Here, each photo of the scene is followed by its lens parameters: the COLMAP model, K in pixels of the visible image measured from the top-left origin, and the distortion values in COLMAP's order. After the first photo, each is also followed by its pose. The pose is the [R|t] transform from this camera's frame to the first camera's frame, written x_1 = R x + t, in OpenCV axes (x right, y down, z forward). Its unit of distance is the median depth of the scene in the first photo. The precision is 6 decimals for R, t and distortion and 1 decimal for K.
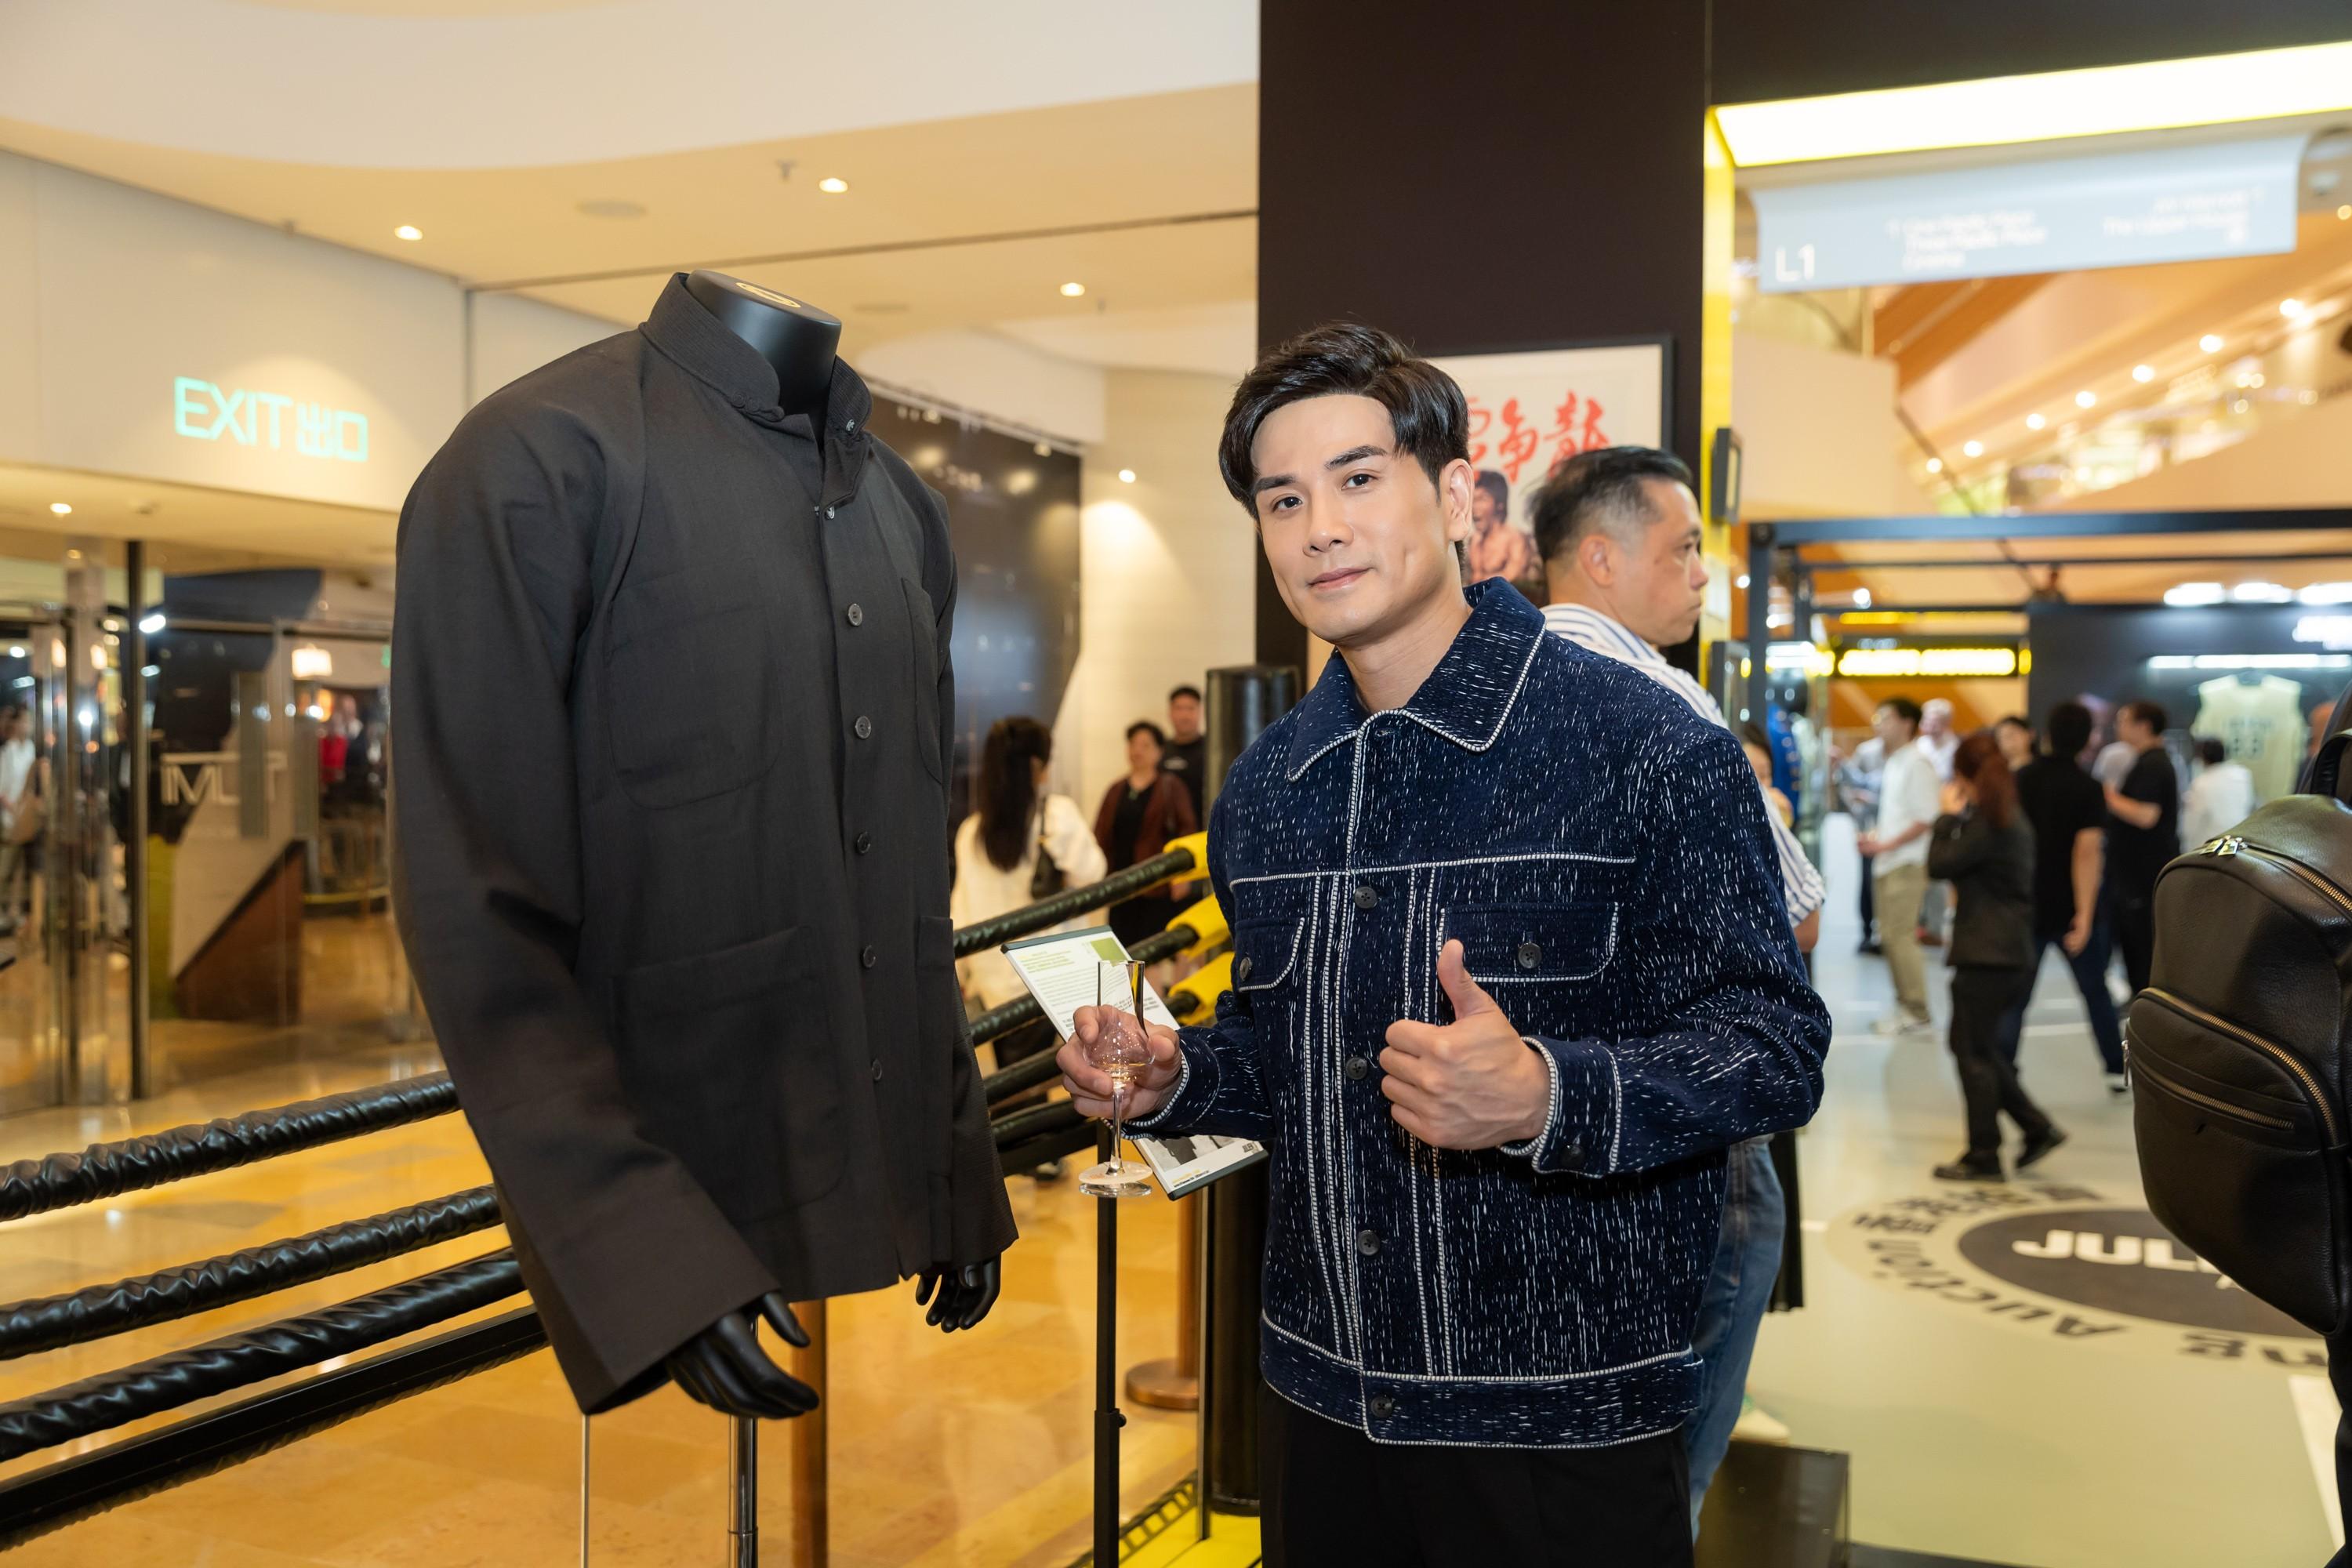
lens RADIAL K [[2164.7, 0, 1131.8], [0, 2164.7, 778.9], [0, 0, 1]] dist [0.058309, 0.000000]
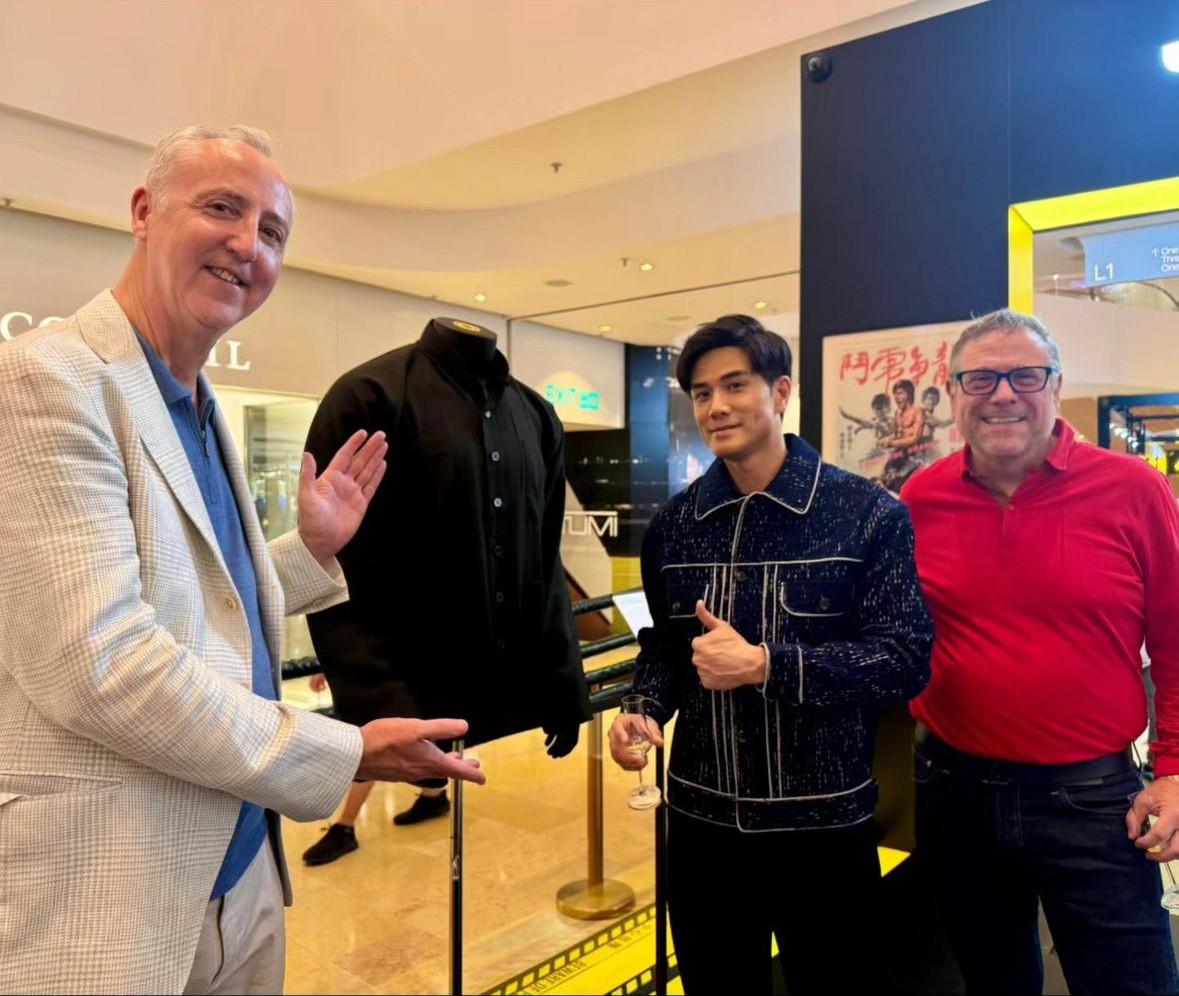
lens RADIAL K [[967.5, 0, 591.1], [0, 967.5, 493.3], [0, 0, 1]] dist [0.032821, -0.058039]
pose [[0.967149, -0.009755, -0.254024, 0.106773], [0.001771, 0.999498, -0.031638, -0.000121], [0.254205, 0.030149, 0.966680, -0.004478]]
